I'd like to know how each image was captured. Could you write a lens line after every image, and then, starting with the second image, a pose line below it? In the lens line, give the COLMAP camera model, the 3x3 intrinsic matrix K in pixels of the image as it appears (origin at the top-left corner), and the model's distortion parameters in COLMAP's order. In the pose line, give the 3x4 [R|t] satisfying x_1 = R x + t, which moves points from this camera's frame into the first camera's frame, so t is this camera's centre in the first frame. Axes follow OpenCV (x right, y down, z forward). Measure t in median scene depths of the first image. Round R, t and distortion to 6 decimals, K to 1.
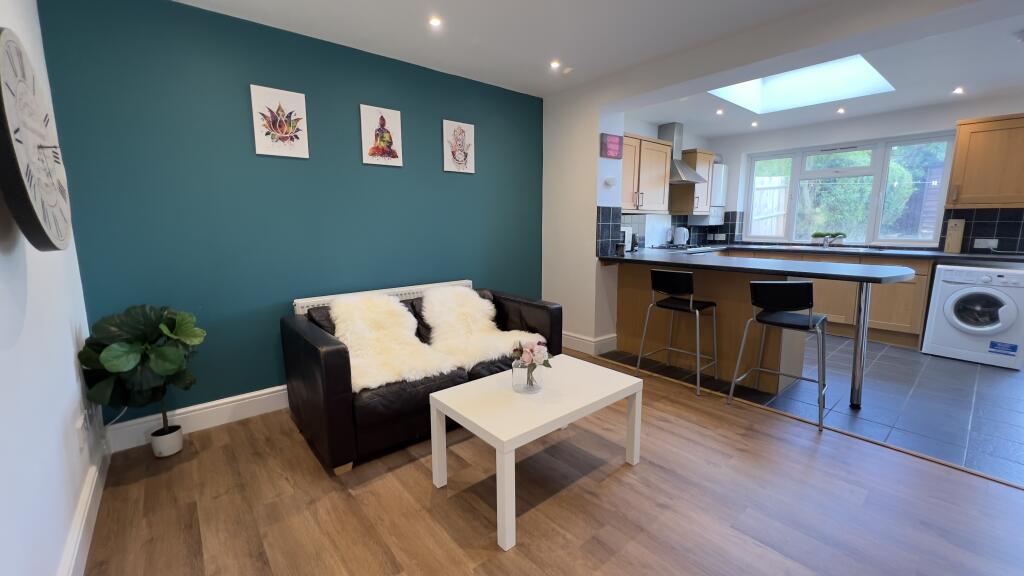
lens RADIAL K [[413.8, 0, 513.3], [0, 413.8, 284.7], [0, 0, 1]] dist [0.001245, 0.000232]
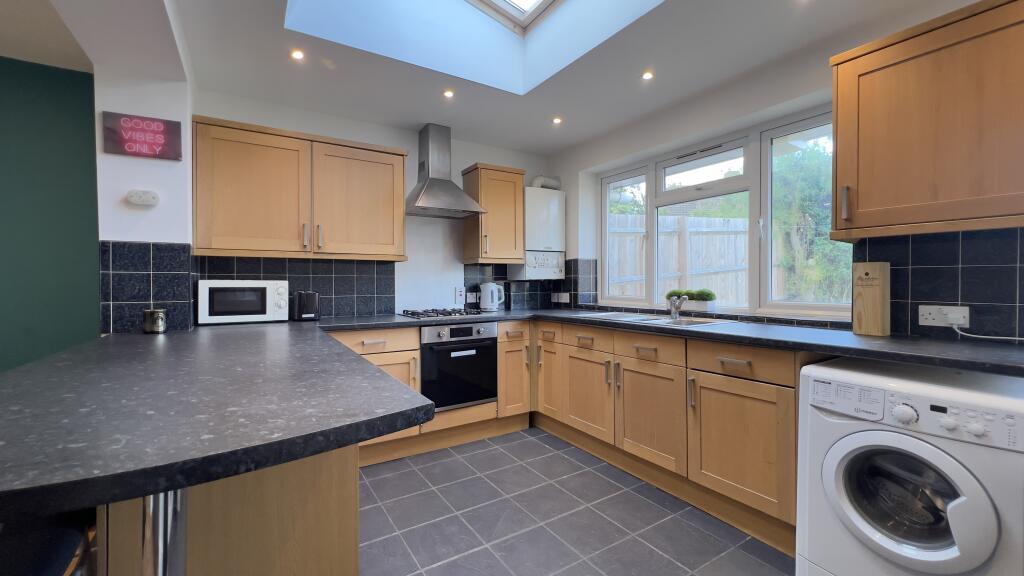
lens RADIAL K [[413.8, 0, 510.5], [0, 413.8, 285.6], [0, 0, 1]] dist [0.001245, 0.000232]
pose [[0.989958, 0.001158, -0.141361, 0.738070], [-0.021006, 0.990069, -0.139001, -0.060330], [0.139796, 0.140575, 0.980151, 0.496823]]
